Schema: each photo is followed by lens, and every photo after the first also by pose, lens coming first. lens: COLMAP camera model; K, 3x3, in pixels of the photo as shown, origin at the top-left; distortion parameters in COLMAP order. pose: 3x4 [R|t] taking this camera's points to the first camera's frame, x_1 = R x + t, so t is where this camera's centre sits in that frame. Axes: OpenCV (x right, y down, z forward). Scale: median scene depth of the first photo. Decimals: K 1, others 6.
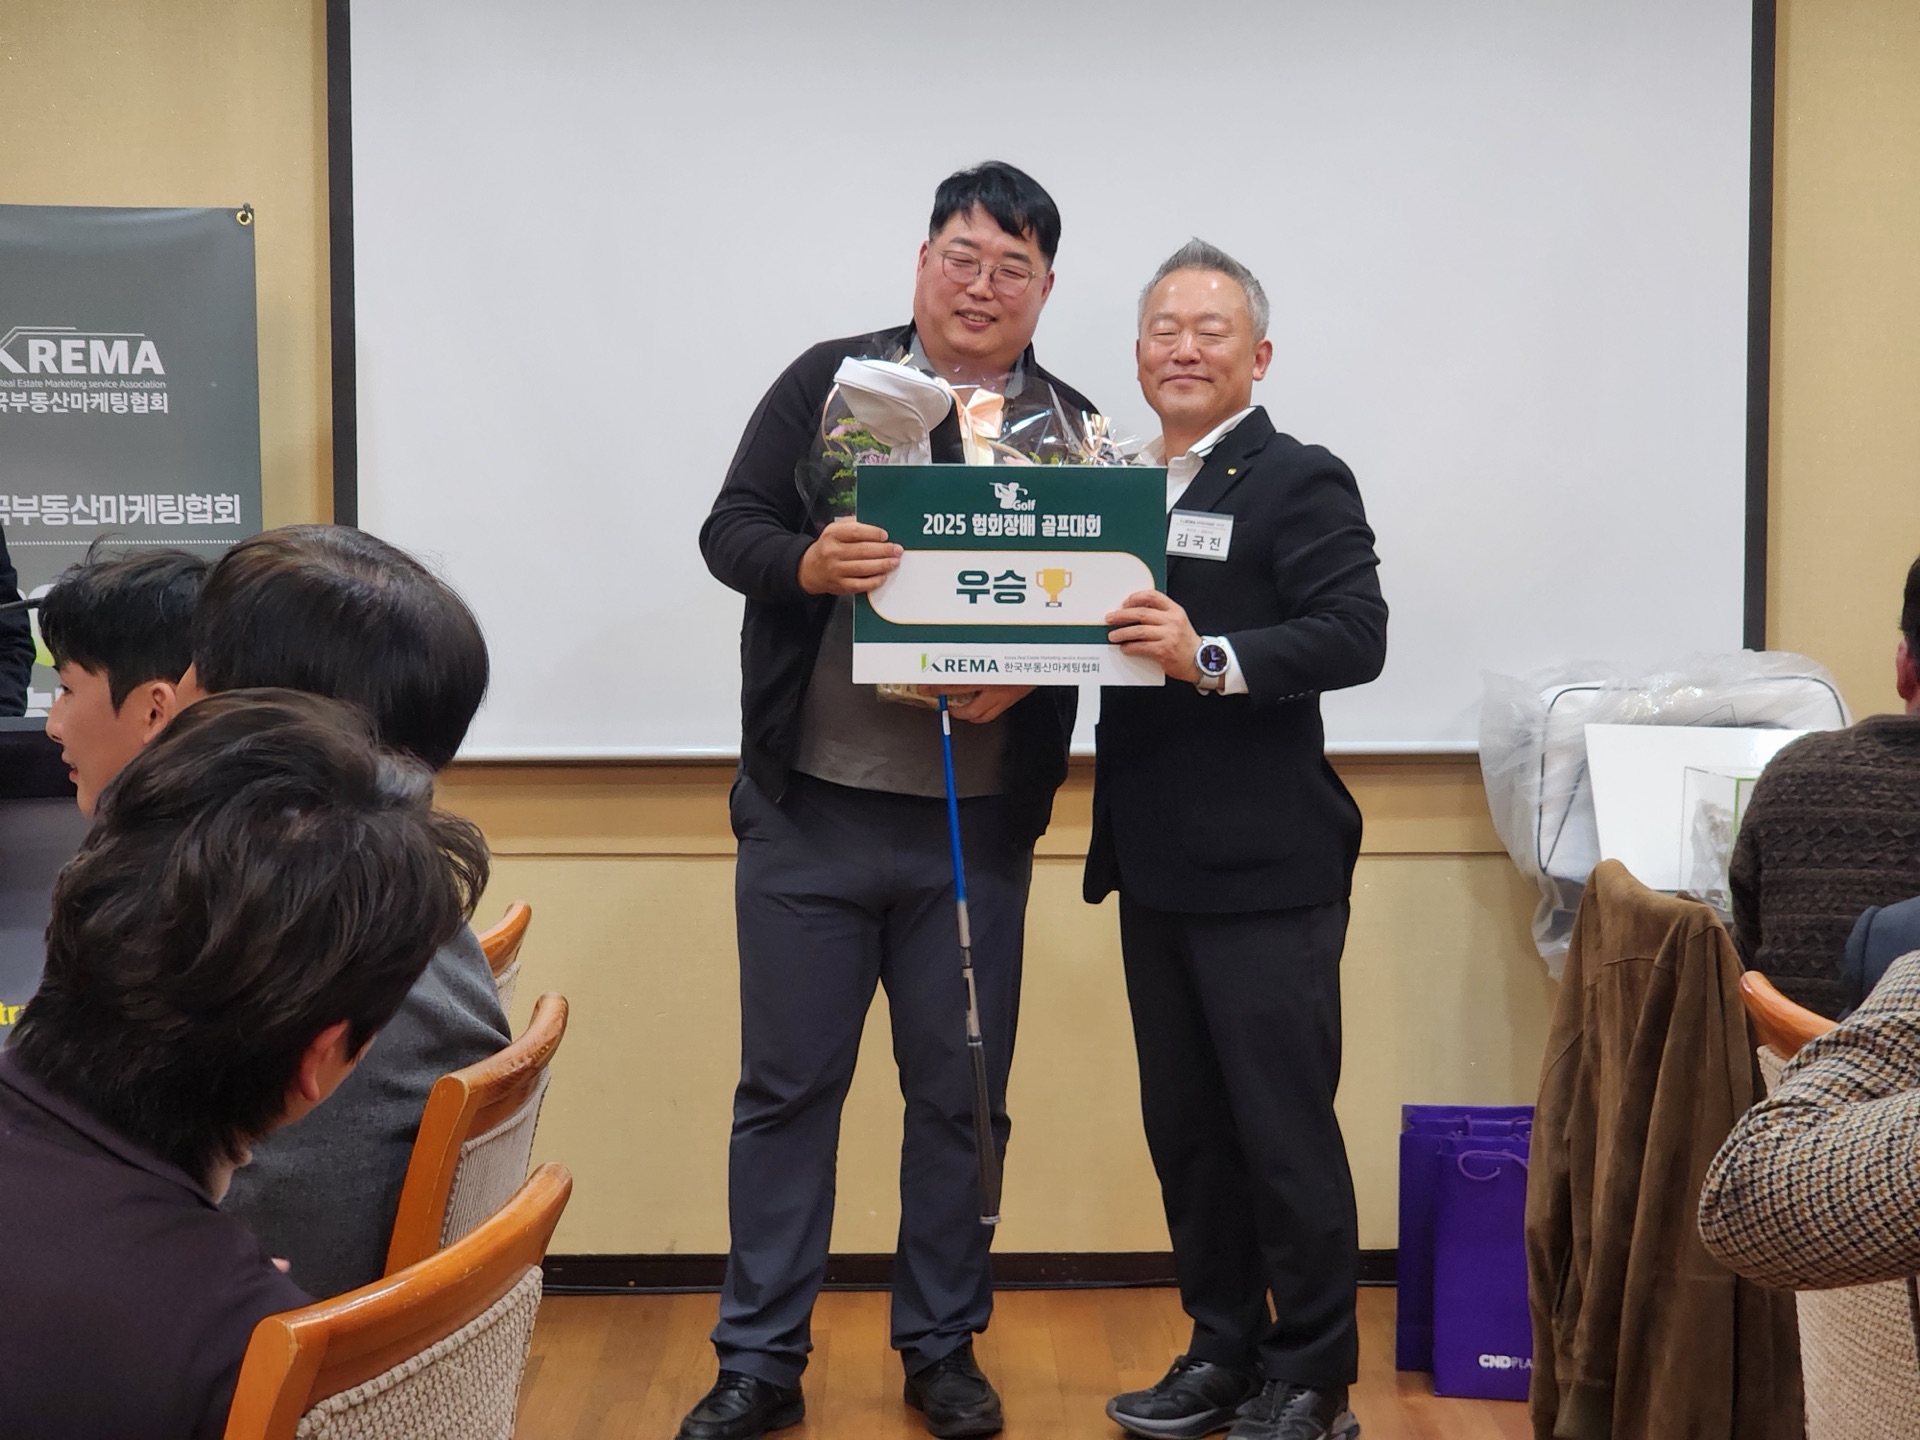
lens RADIAL K [[3753.8, 0, 988.3], [0, 3753.8, 654.7], [0, 0, 1]] dist [0.000881, -0.078947]
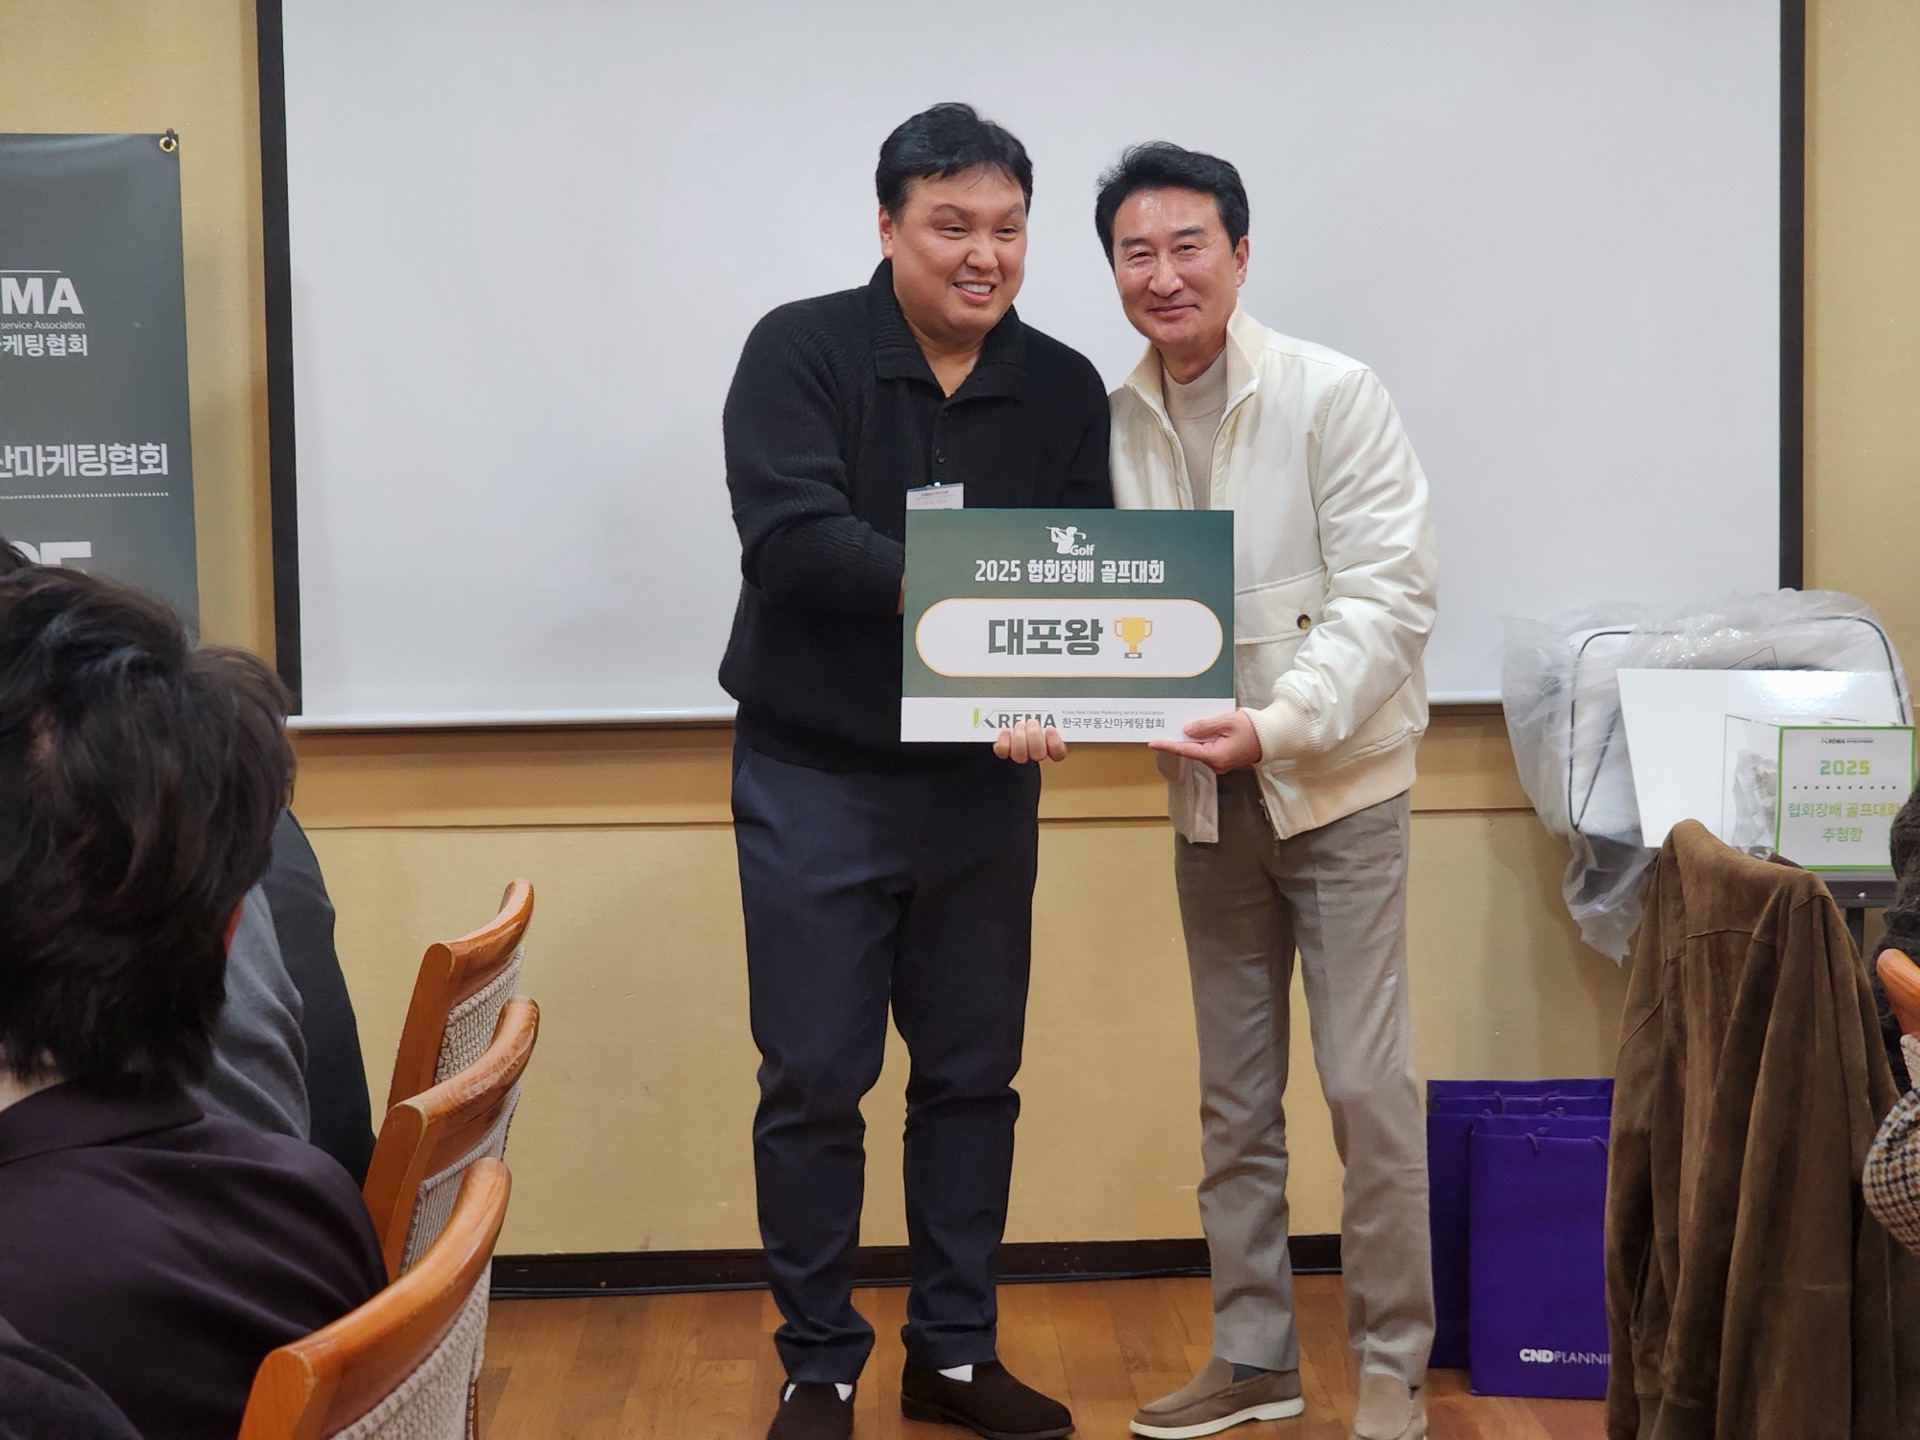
lens RADIAL K [[3808.5, 0, 1006.8], [0, 3808.5, 664.7], [0, 0, 1]] dist [-0.031840, 0.300184]
pose [[0.999773, -0.014271, 0.015827, -0.008103], [0.014041, 0.999796, 0.014553, 0.001197], [-0.016031, -0.014327, 0.999769, 0.057999]]
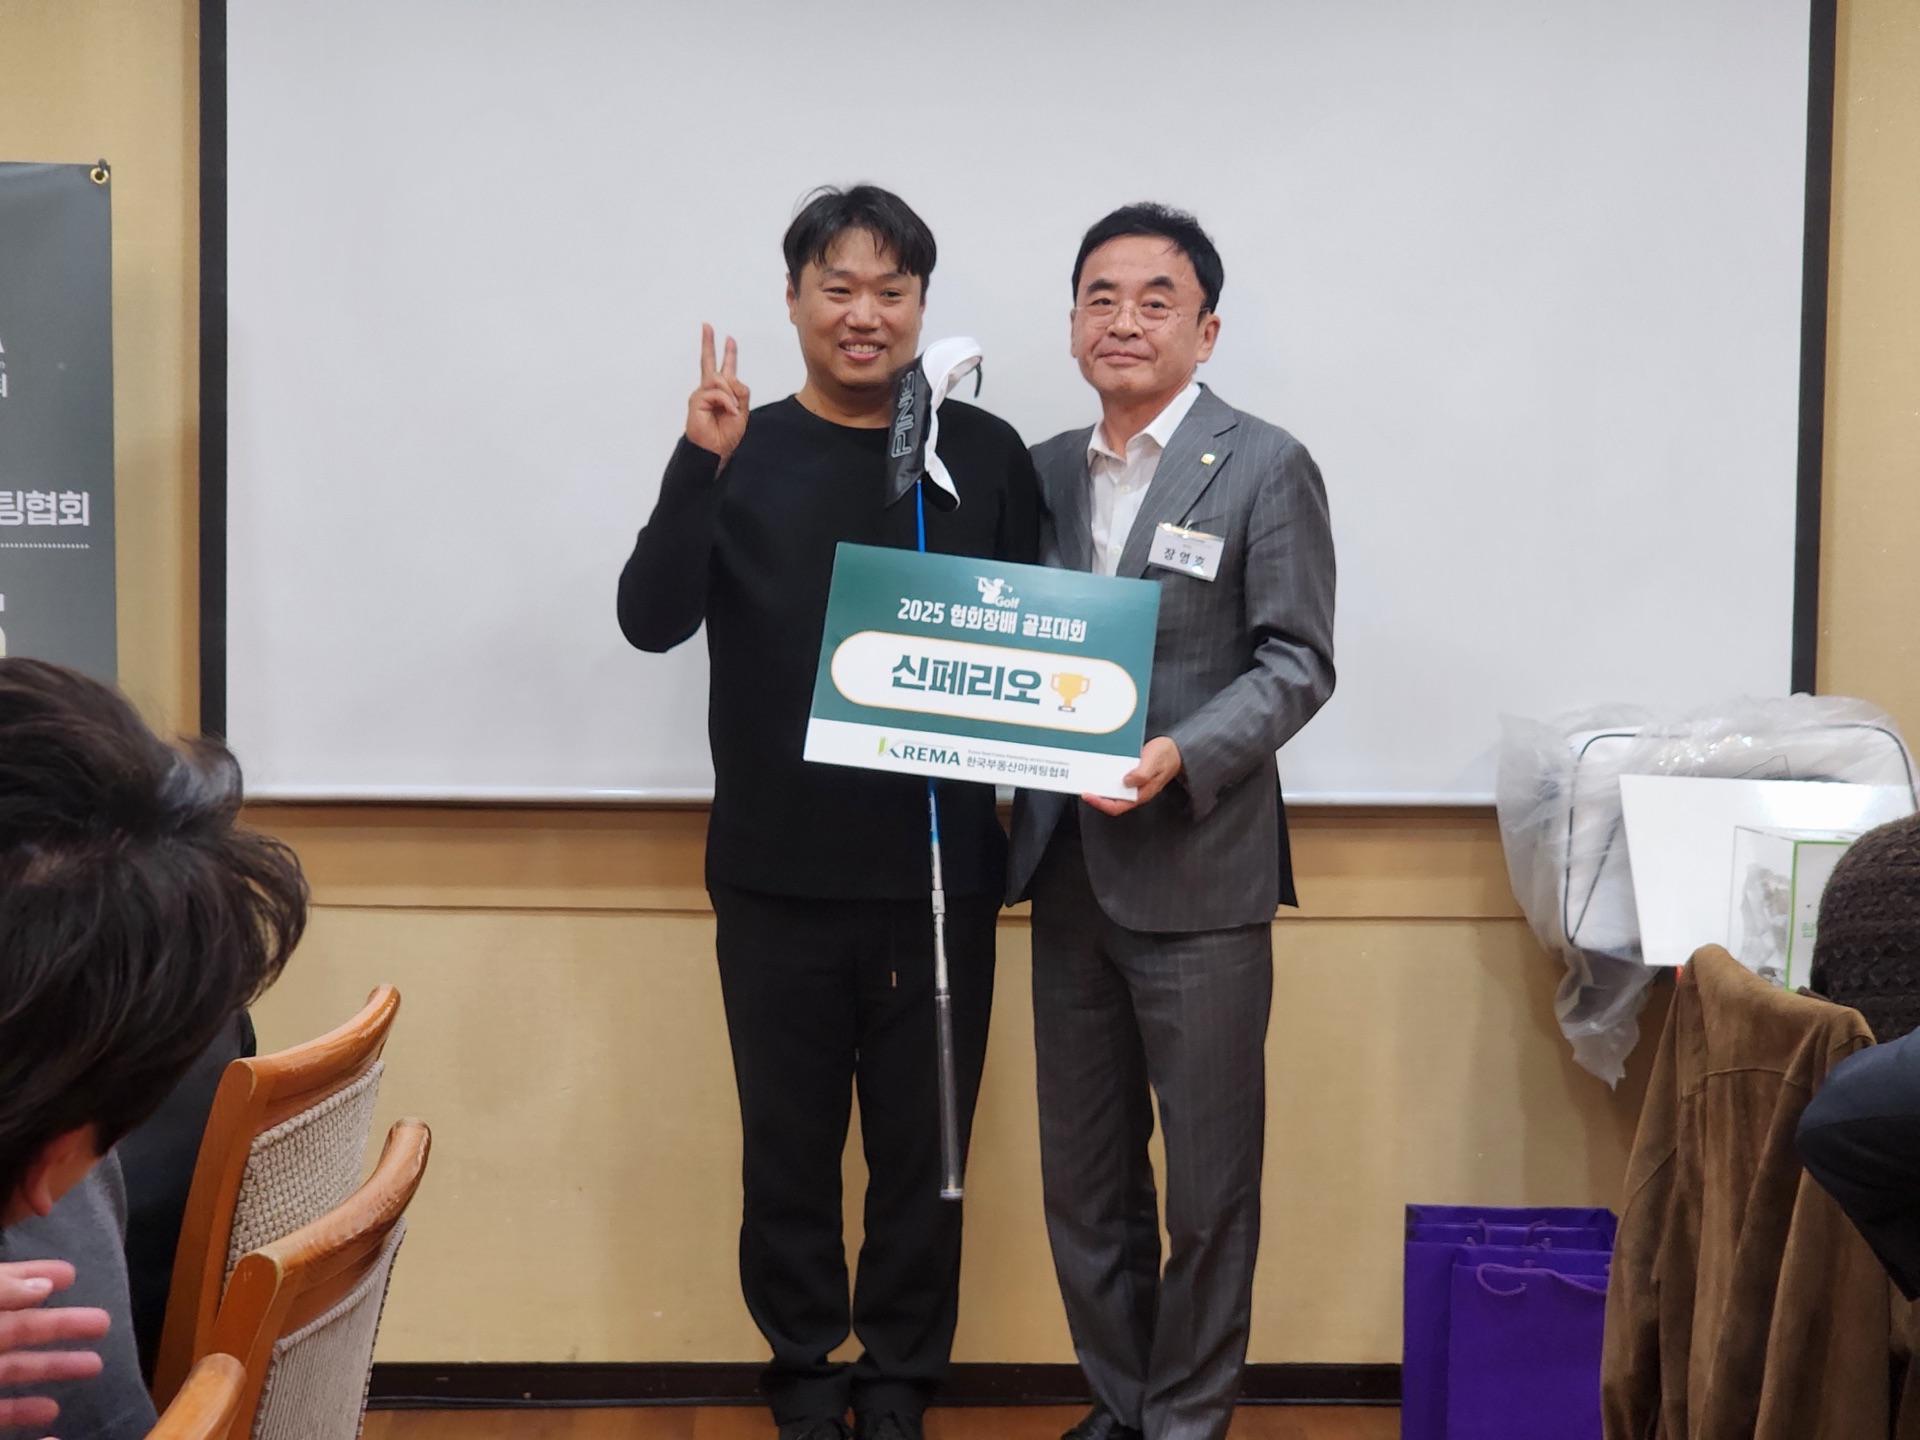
lens RADIAL K [[3850.4, 0, 960.0], [0, 3850.4, 720.0], [0, 0, 1]] dist [0.023521, -0.132268]
pose [[0.999836, 0.013577, 0.011977, -0.006989], [-0.013672, 0.999876, 0.007861, 0.000473], [-0.011869, -0.008024, 0.999897, 0.101542]]
